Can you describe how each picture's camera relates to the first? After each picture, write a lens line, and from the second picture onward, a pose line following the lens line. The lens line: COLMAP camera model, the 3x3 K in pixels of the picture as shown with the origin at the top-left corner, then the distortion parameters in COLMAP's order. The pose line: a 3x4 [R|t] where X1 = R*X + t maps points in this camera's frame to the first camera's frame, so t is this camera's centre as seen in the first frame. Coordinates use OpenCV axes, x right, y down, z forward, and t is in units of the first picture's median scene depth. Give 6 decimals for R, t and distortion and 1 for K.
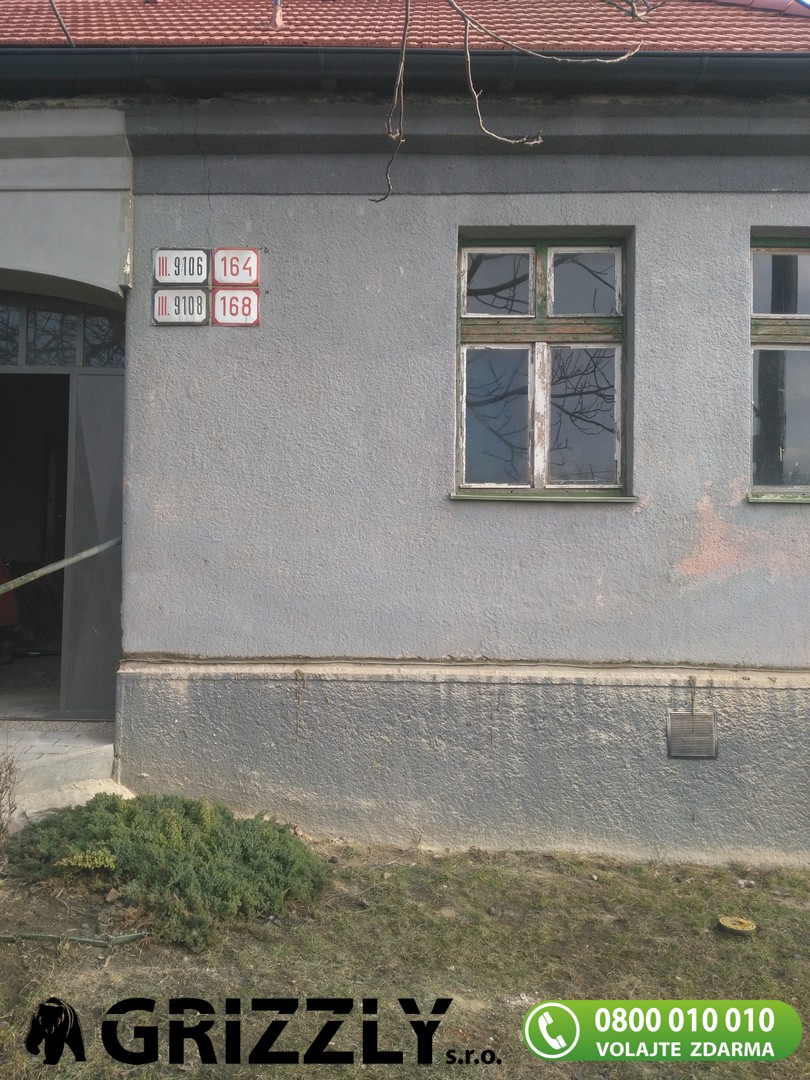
lens RADIAL K [[887.7, 0, 406.3], [0, 887.7, 538.1], [0, 0, 1]] dist [0.103808, 0.000187]
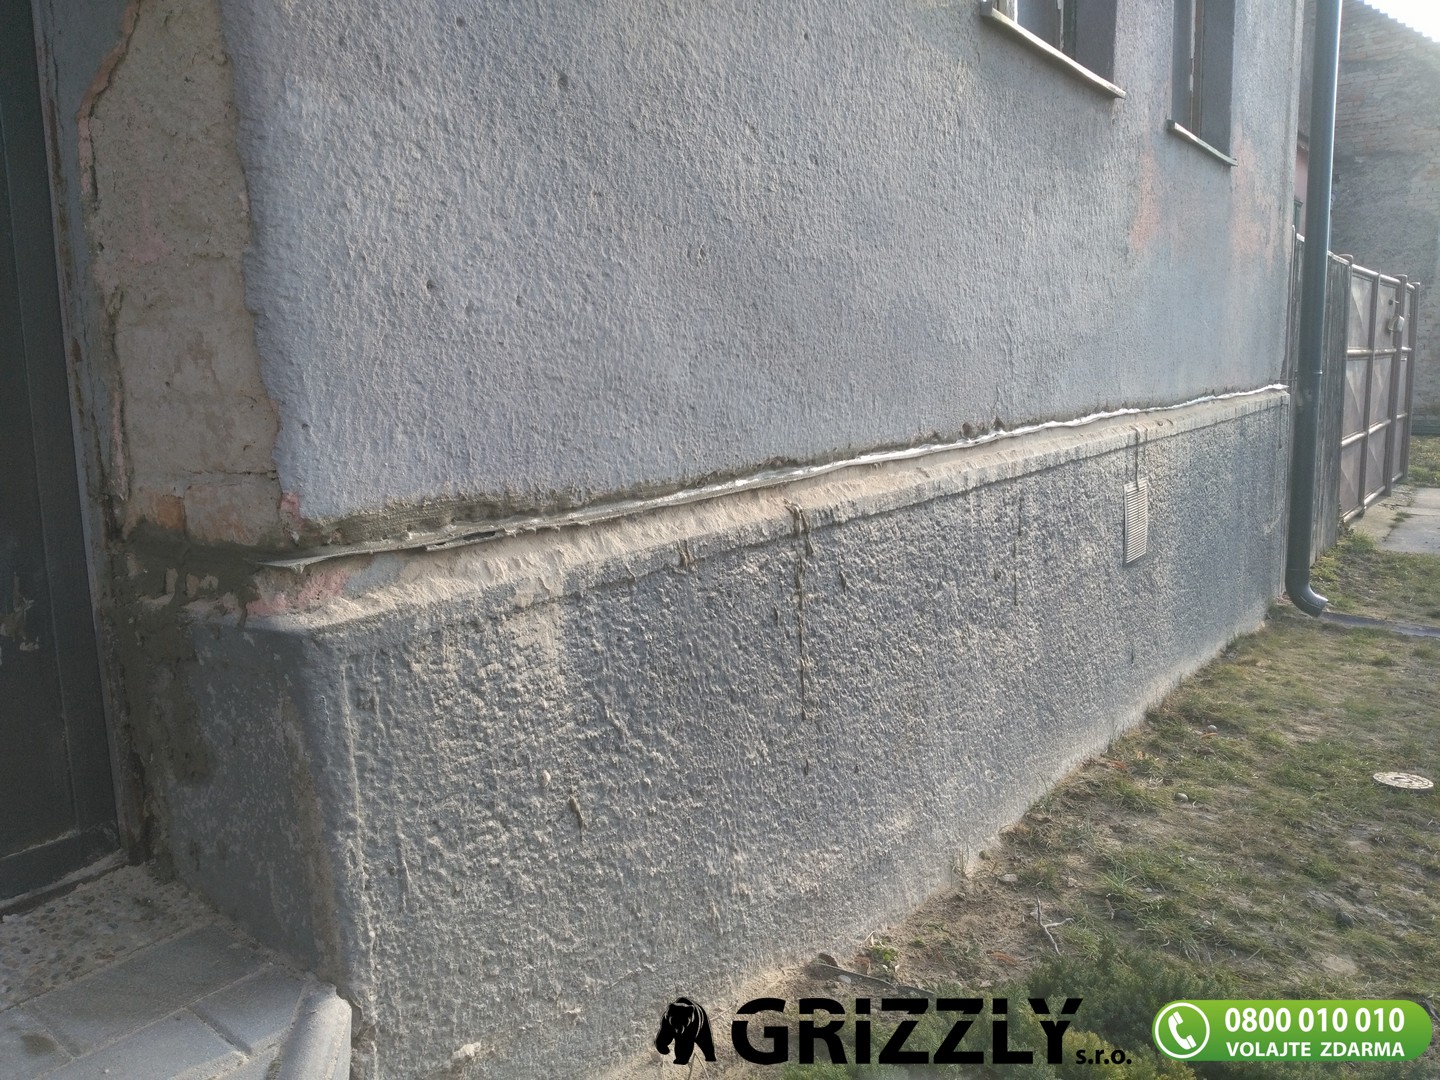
lens RADIAL K [[1183.6, 0, 720.3], [0, 1183.6, 545.1], [0, 0, 1]] dist [0.103808, 0.000187]
pose [[0.520210, -0.152352, 0.840339, -0.483841], [-0.024456, 0.980899, 0.192974, 0.082691], [-0.853688, -0.120938, 0.506548, 0.807952]]
